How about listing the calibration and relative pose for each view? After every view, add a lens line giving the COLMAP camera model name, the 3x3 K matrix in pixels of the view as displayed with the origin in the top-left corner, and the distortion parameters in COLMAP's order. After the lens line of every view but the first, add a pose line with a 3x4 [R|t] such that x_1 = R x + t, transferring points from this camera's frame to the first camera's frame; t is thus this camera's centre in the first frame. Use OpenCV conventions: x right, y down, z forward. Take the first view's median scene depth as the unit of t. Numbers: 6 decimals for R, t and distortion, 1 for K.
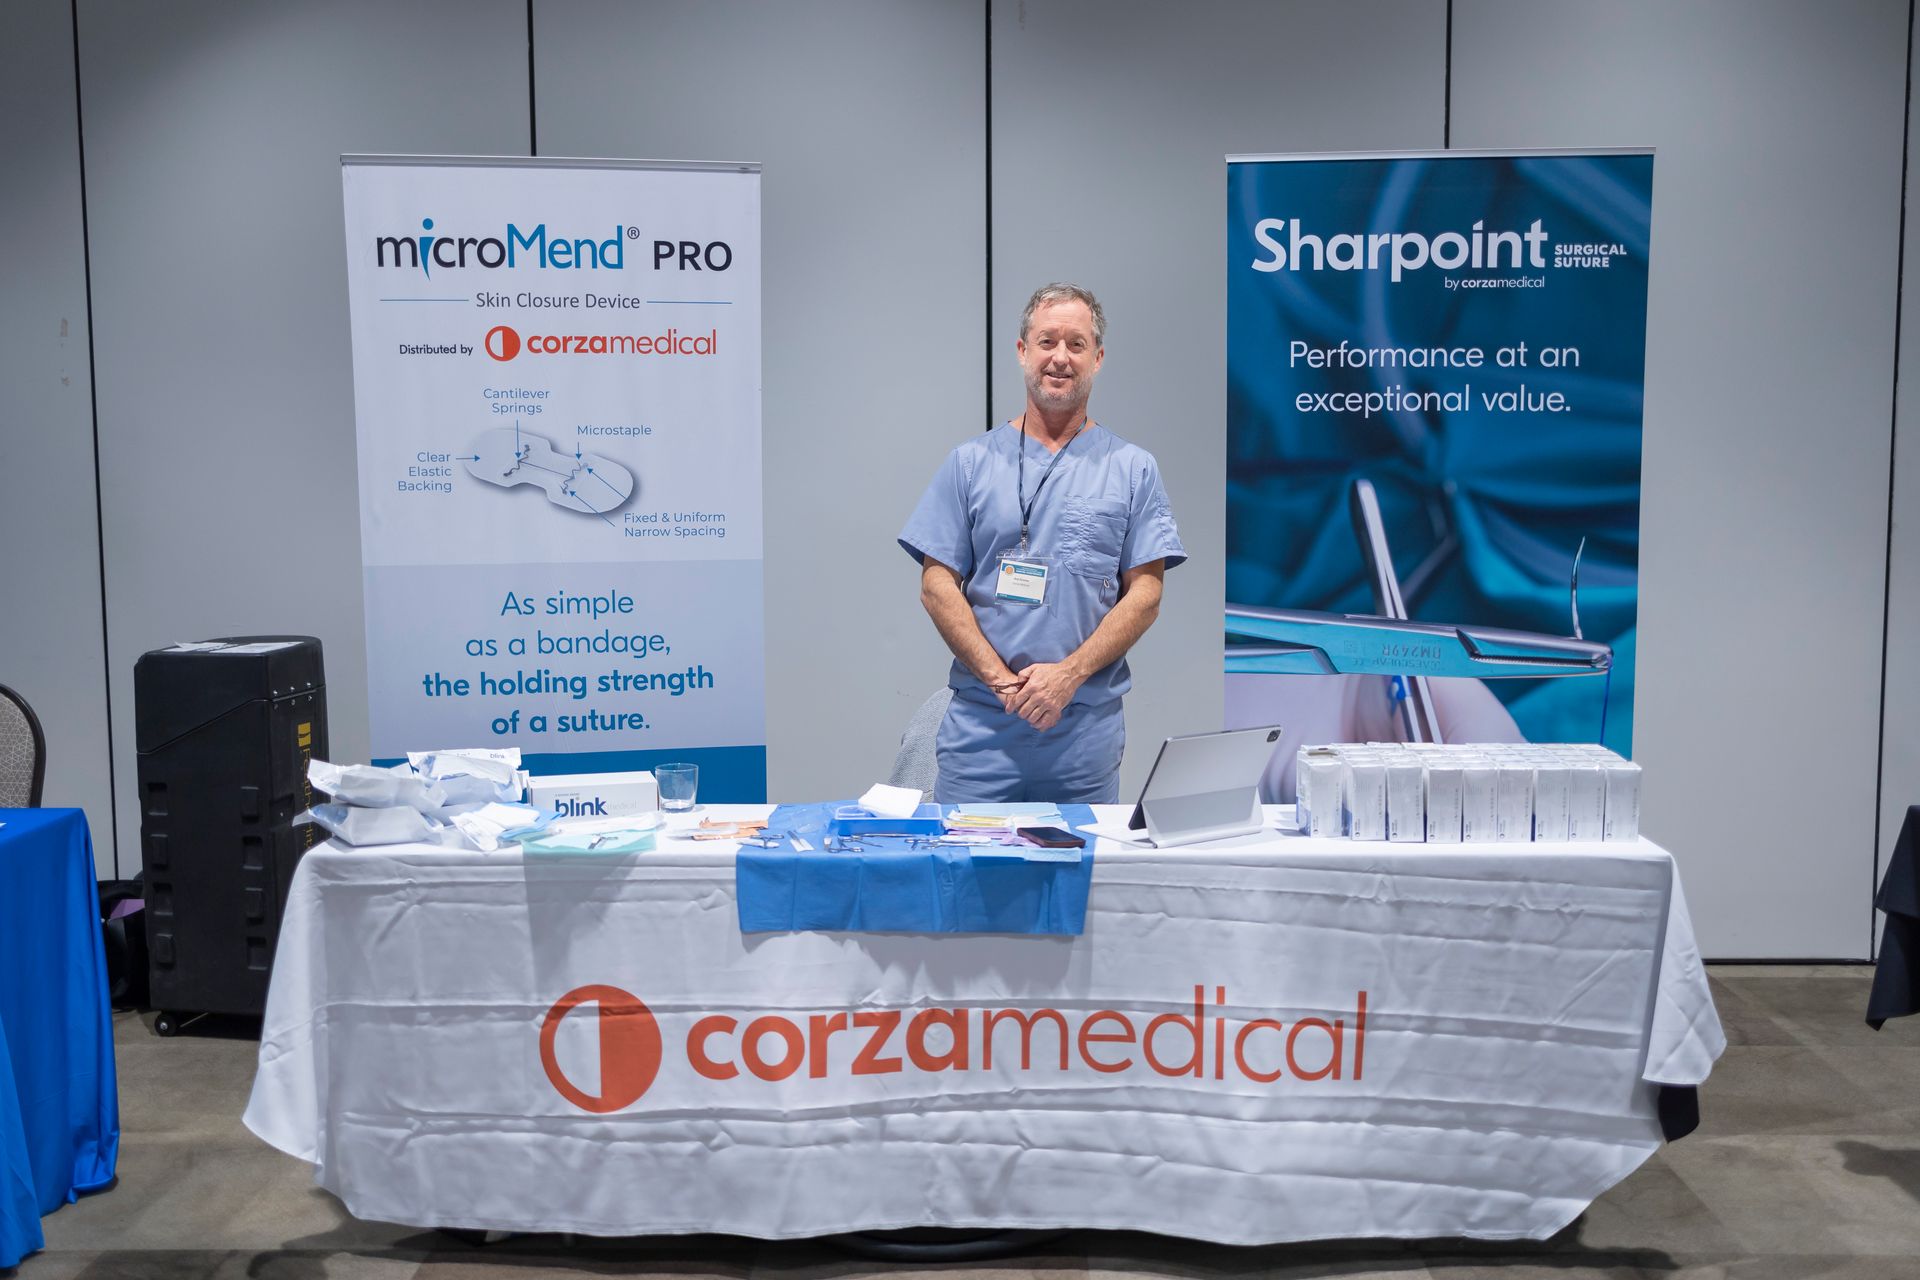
lens RADIAL K [[1930.6, 0, 963.1], [0, 1930.6, 626.4], [0, 0, 1]] dist [0.036883, -0.028618]
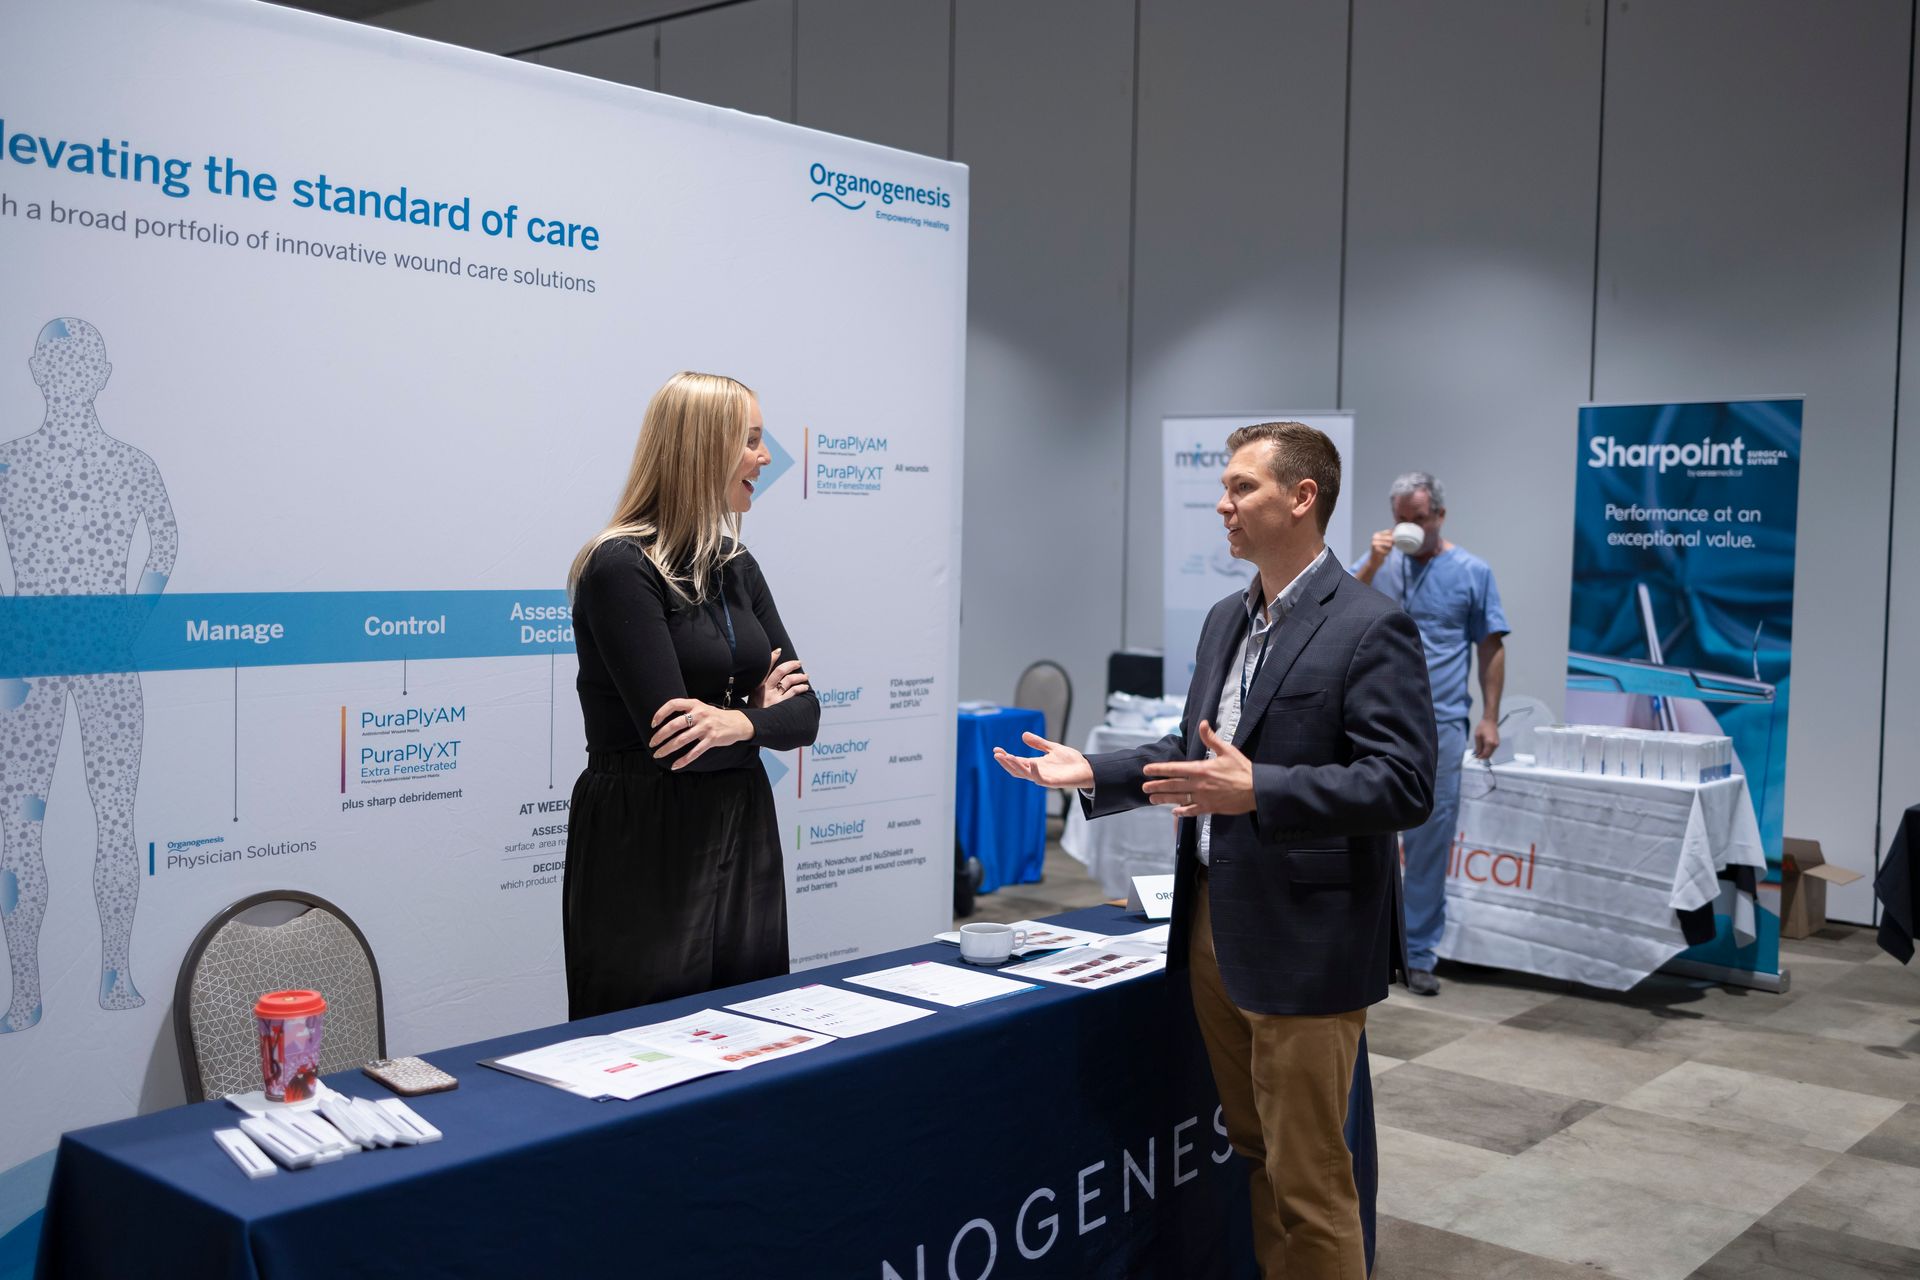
lens RADIAL K [[1930.6, 0, 963.1], [0, 1930.6, 626.4], [0, 0, 1]] dist [0.036883, -0.028618]
pose [[0.774412, 0.047297, -0.630911, 0.859053], [-0.080730, 0.996437, -0.024394, 0.057439], [0.627510, 0.069825, 0.775472, -0.769575]]
